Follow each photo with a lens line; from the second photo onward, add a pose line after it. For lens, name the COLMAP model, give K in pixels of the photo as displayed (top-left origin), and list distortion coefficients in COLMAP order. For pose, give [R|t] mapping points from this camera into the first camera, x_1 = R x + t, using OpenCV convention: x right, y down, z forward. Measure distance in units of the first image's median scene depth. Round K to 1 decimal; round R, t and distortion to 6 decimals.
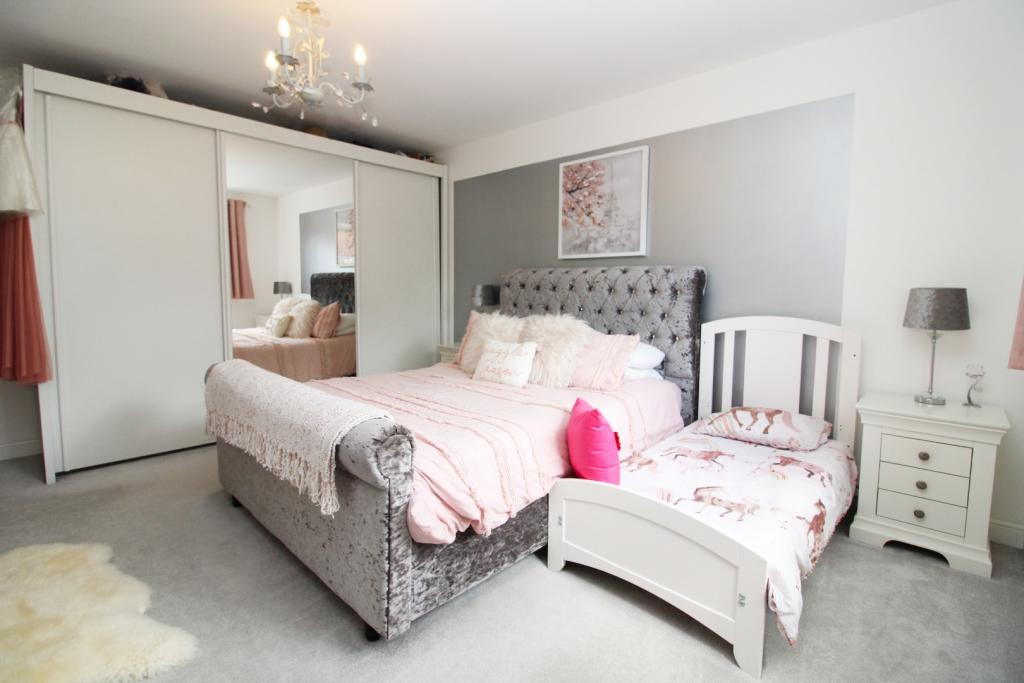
lens RADIAL K [[475.2, 0, 509.1], [0, 475.2, 327.5], [0, 0, 1]] dist [0.000396, -0.000030]
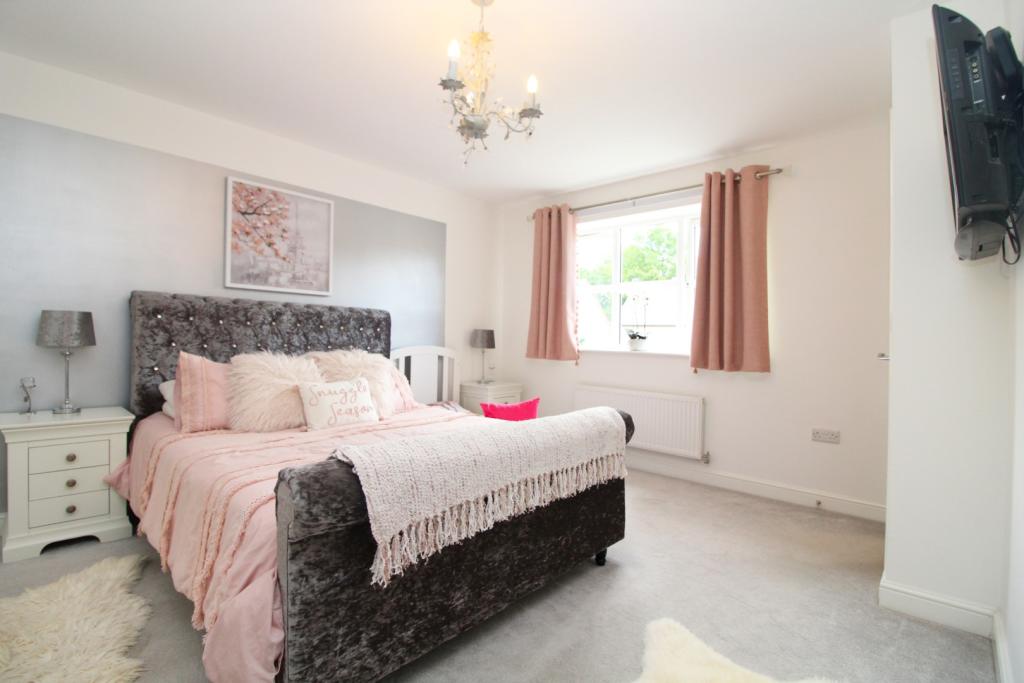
lens RADIAL K [[475.2, 0, 509.1], [0, 475.2, 327.5], [0, 0, 1]] dist [0.000396, -0.000030]
pose [[0.006630, 0.000332, 0.999978, -0.776469], [0.045452, 0.998966, -0.000633, -0.052756], [-0.998945, 0.045455, 0.006608, 0.531841]]
